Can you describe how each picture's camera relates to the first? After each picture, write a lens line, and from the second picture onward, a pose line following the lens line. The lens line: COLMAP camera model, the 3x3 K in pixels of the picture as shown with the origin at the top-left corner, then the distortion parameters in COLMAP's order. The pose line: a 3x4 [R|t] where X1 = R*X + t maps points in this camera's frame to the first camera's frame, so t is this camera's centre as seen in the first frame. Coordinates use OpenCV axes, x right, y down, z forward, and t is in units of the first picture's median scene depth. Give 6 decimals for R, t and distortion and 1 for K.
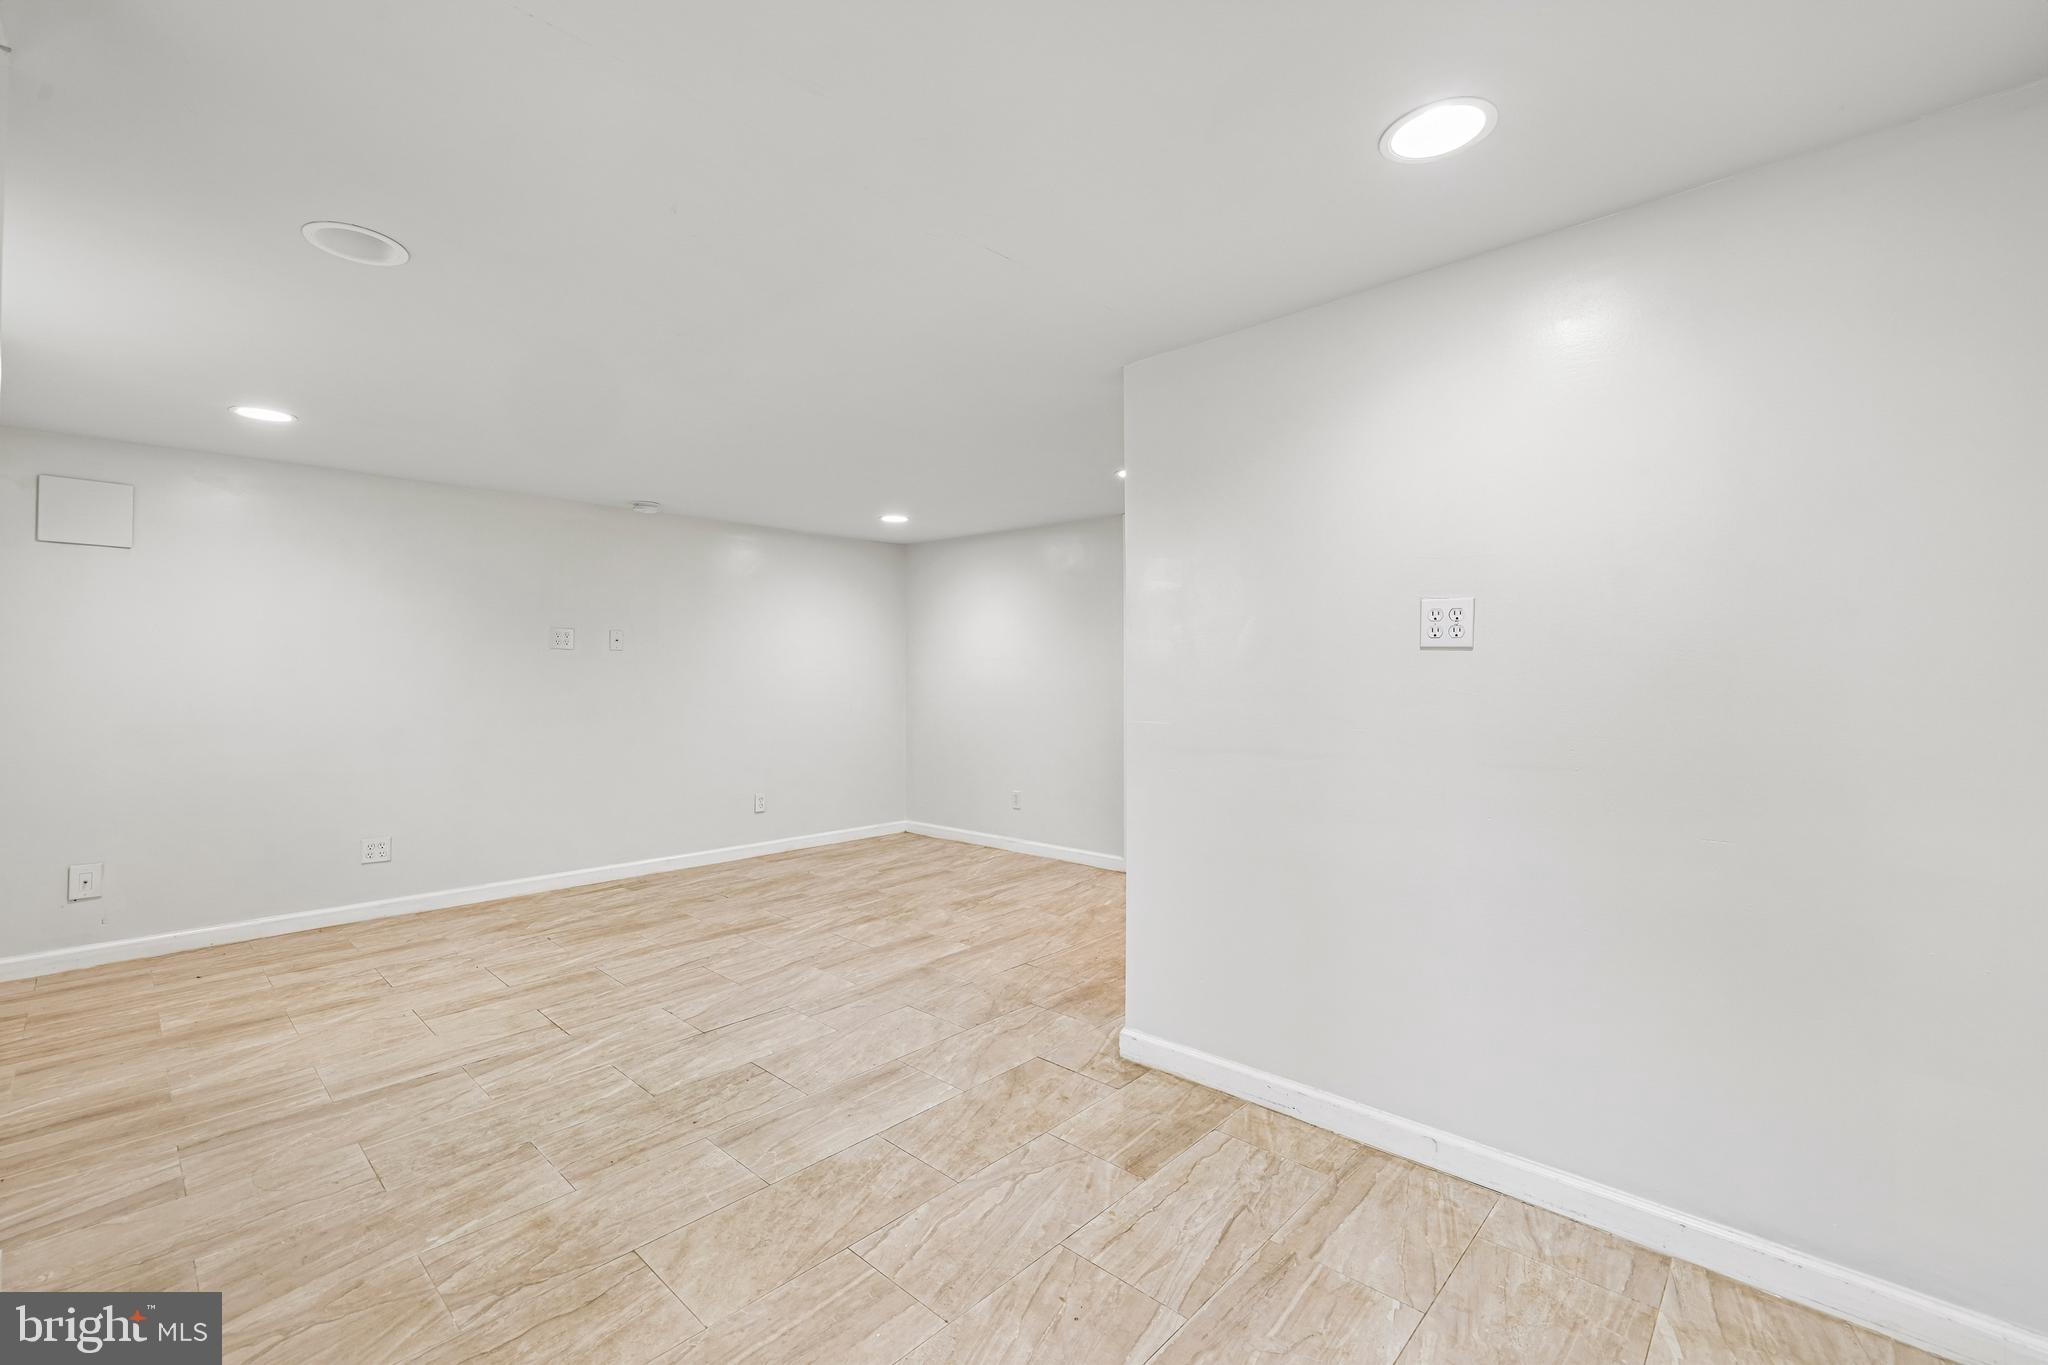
lens RADIAL K [[861.5, 0, 1016.6], [0, 861.5, 677.1], [0, 0, 1]] dist [-0.002294, 0.000293]
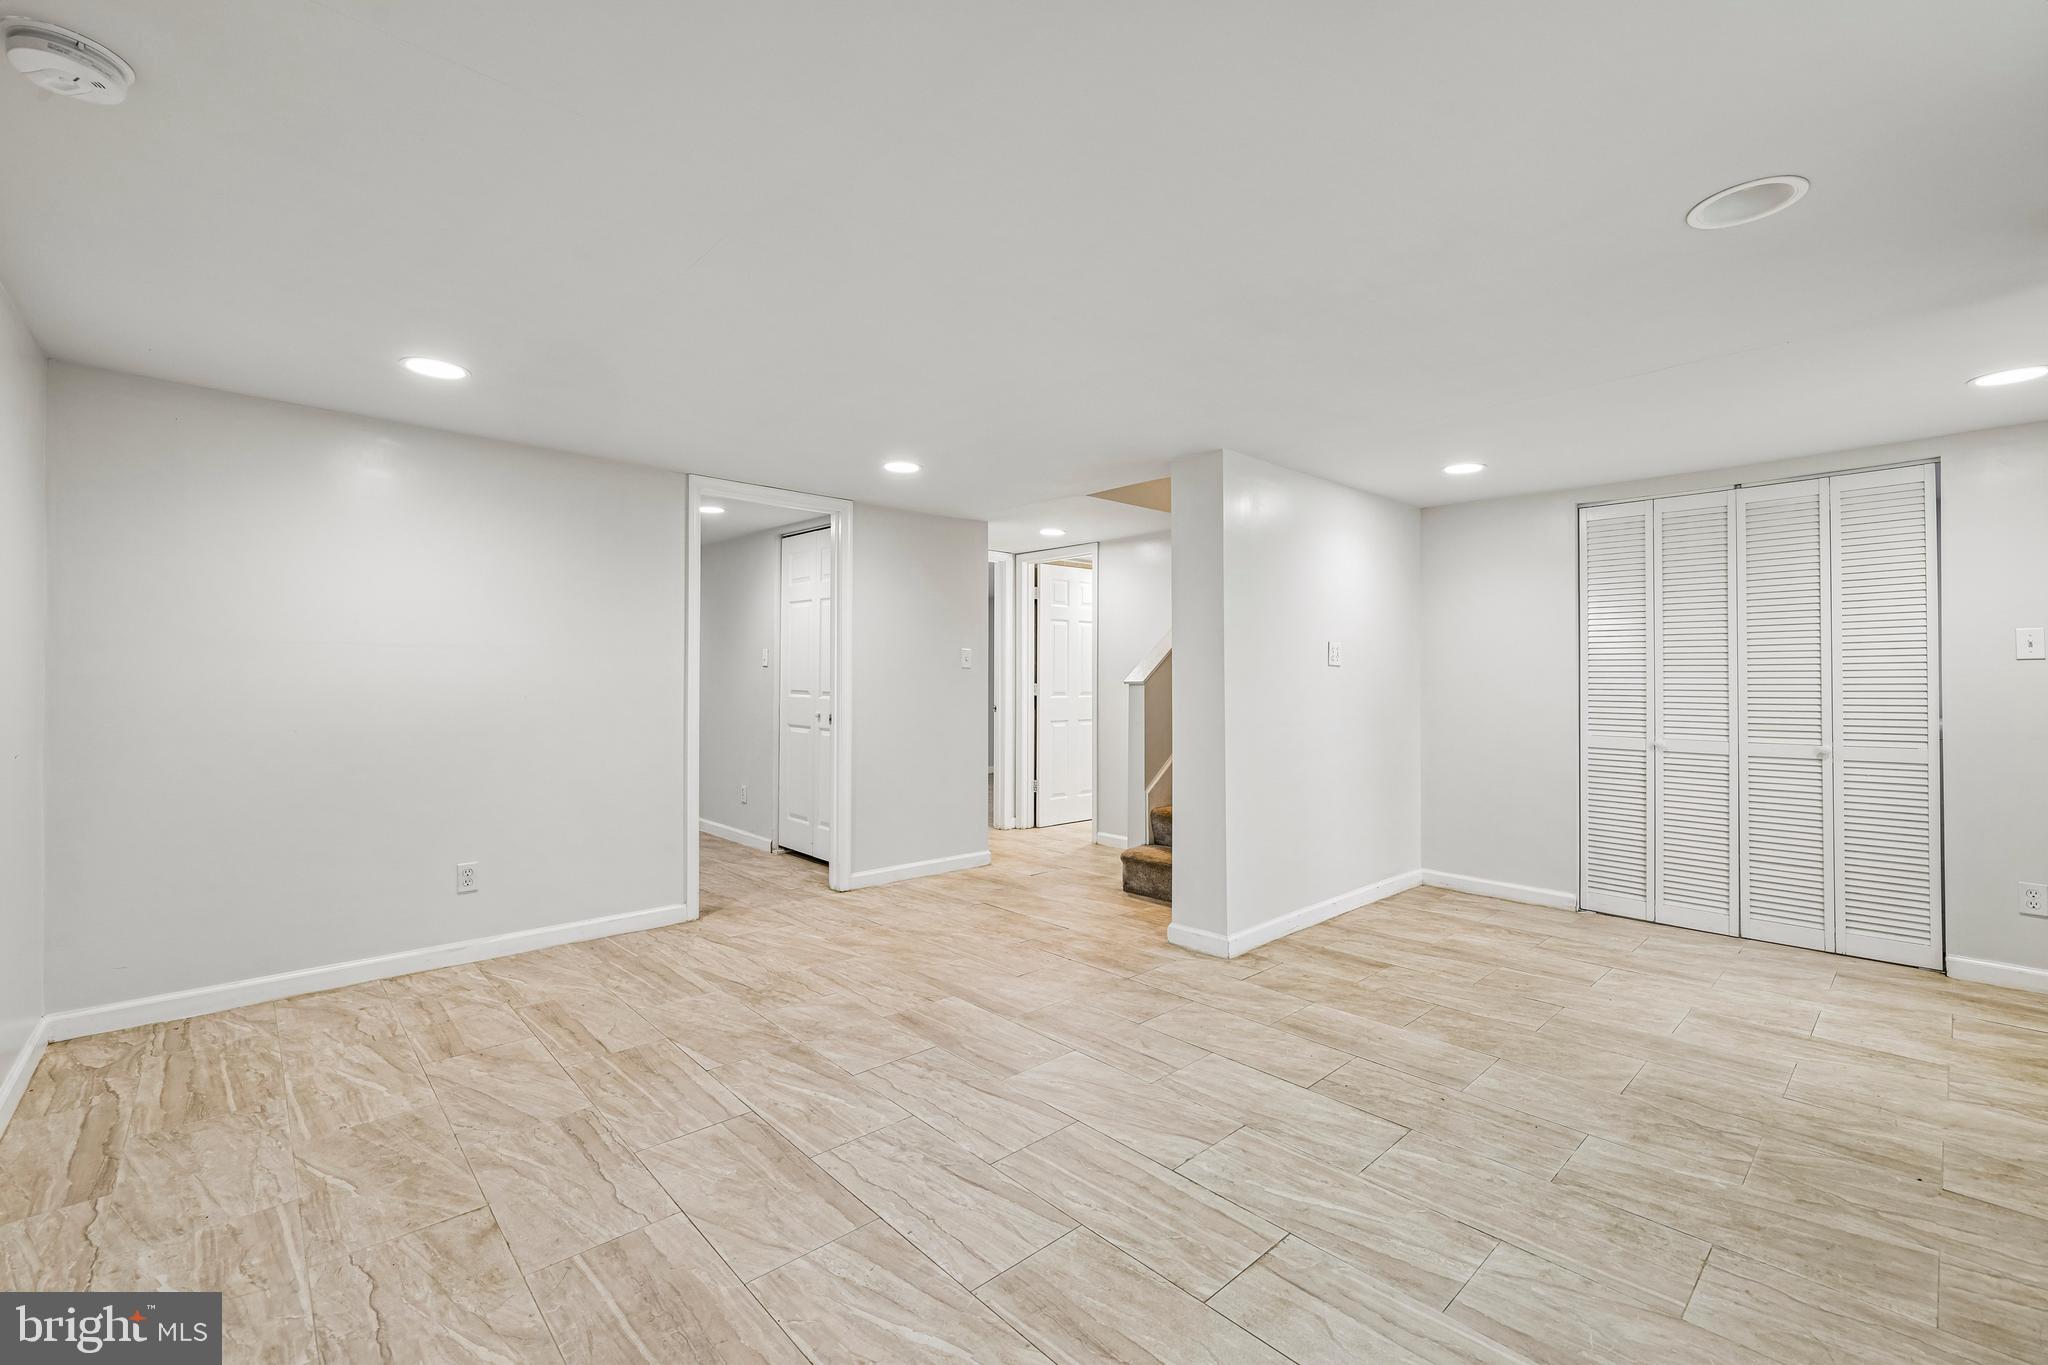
lens RADIAL K [[861.5, 0, 1016.6], [0, 861.5, 677.1], [0, 0, 1]] dist [-0.002294, 0.000293]
pose [[0.075675, 0.003104, 0.997128, -1.096305], [-0.004000, 0.999988, -0.002809, 0.002693], [-0.997124, -0.003776, 0.075687, 1.077336]]
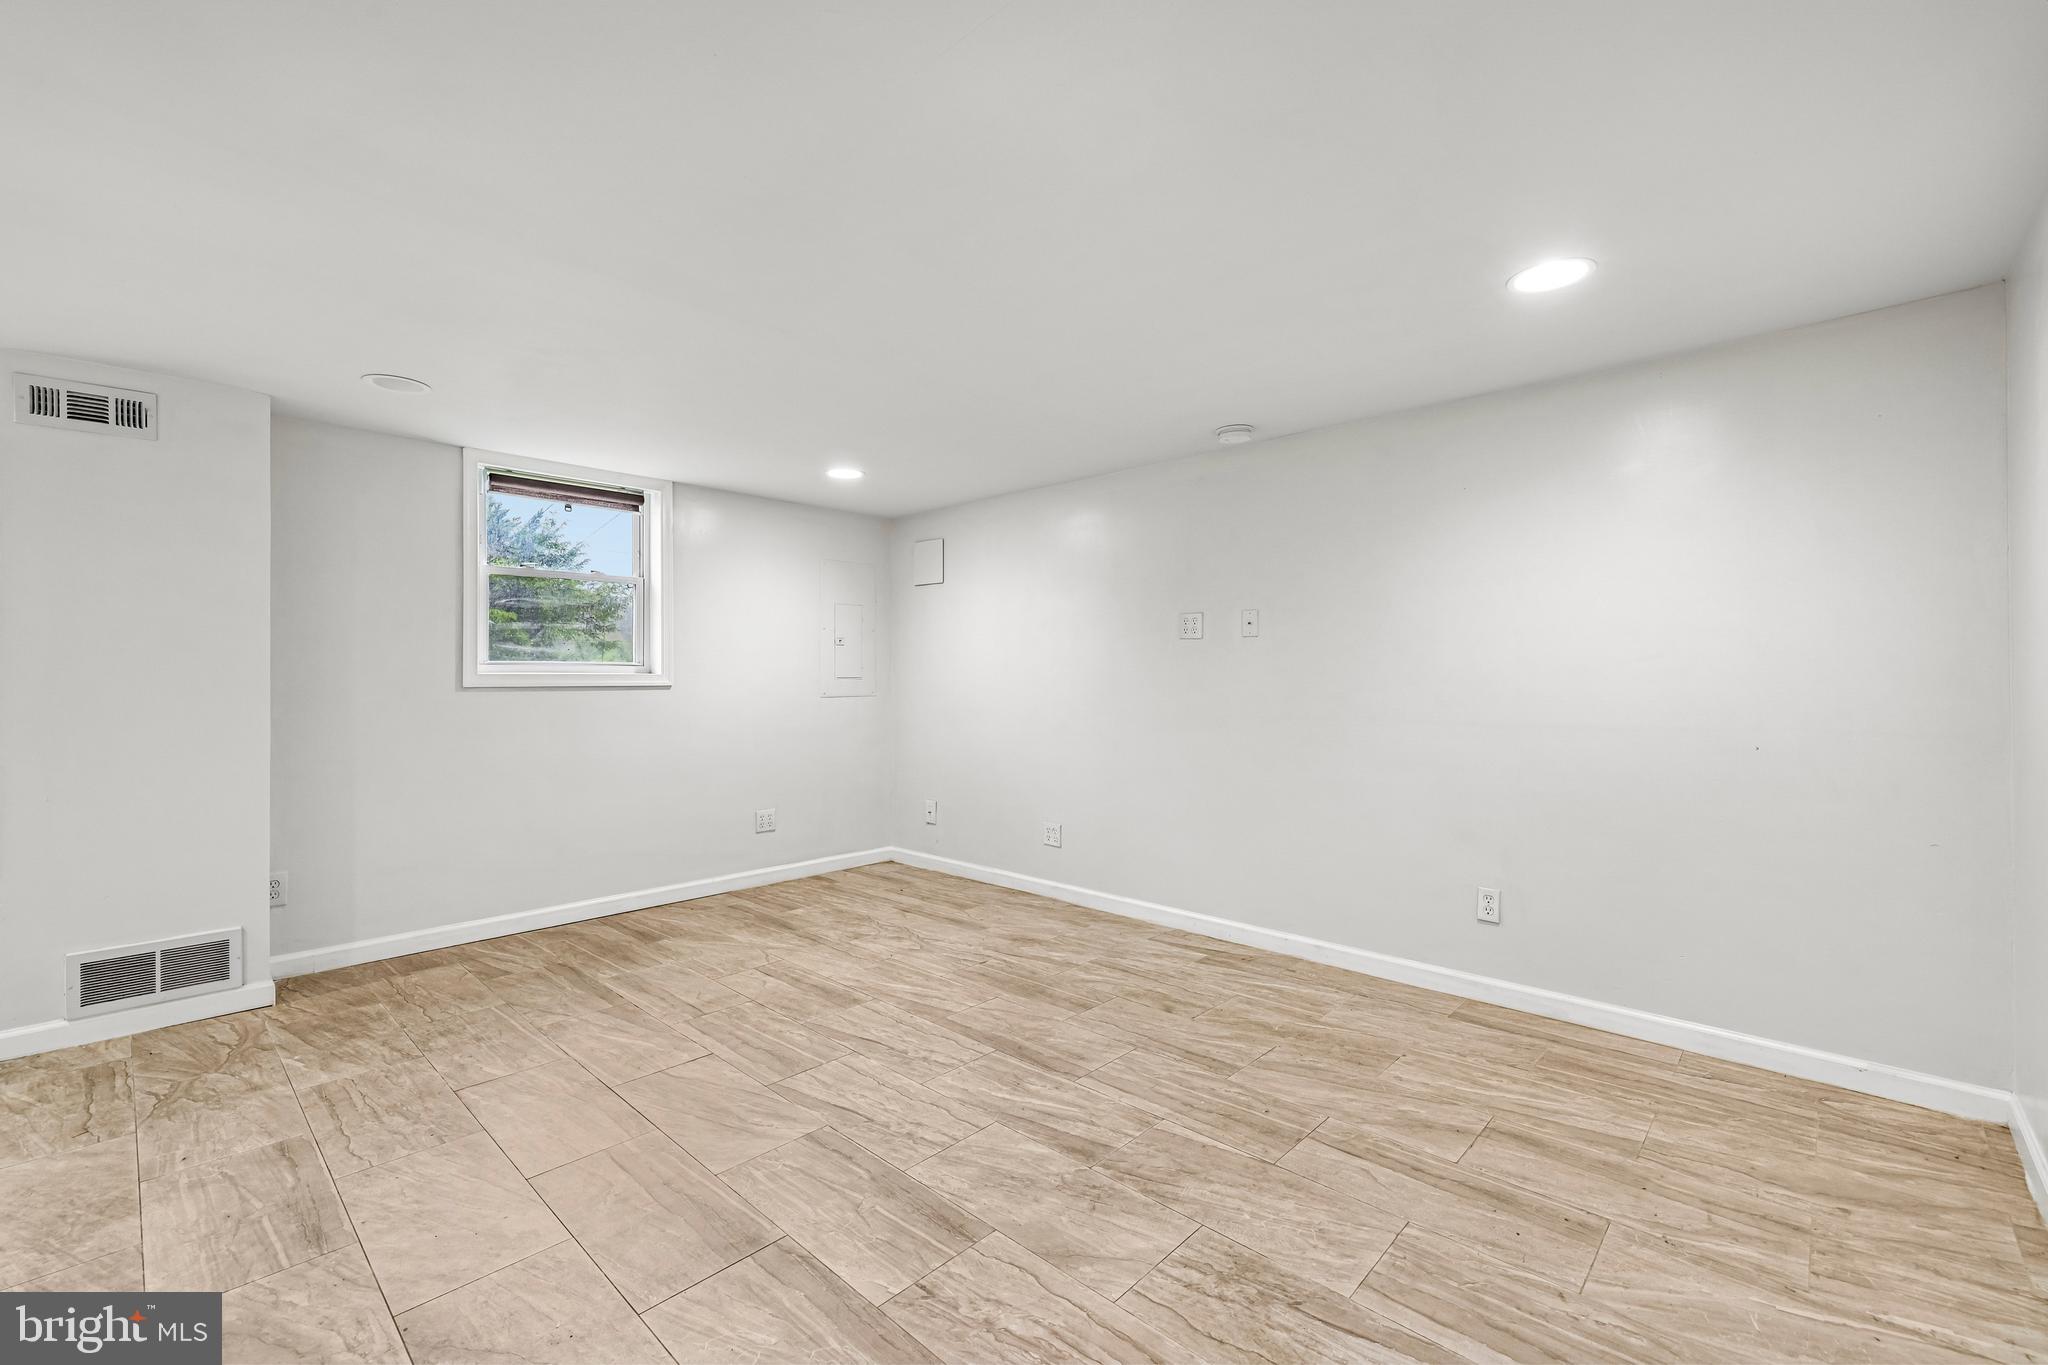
lens RADIAL K [[861.5, 0, 1016.6], [0, 861.5, 677.1], [0, 0, 1]] dist [-0.002294, 0.000293]
pose [[-0.006826, 0.001106, -0.999976, 0.455503], [0.000973, 0.999999, 0.001099, 0.004319], [0.999976, -0.000966, -0.006828, 1.318771]]
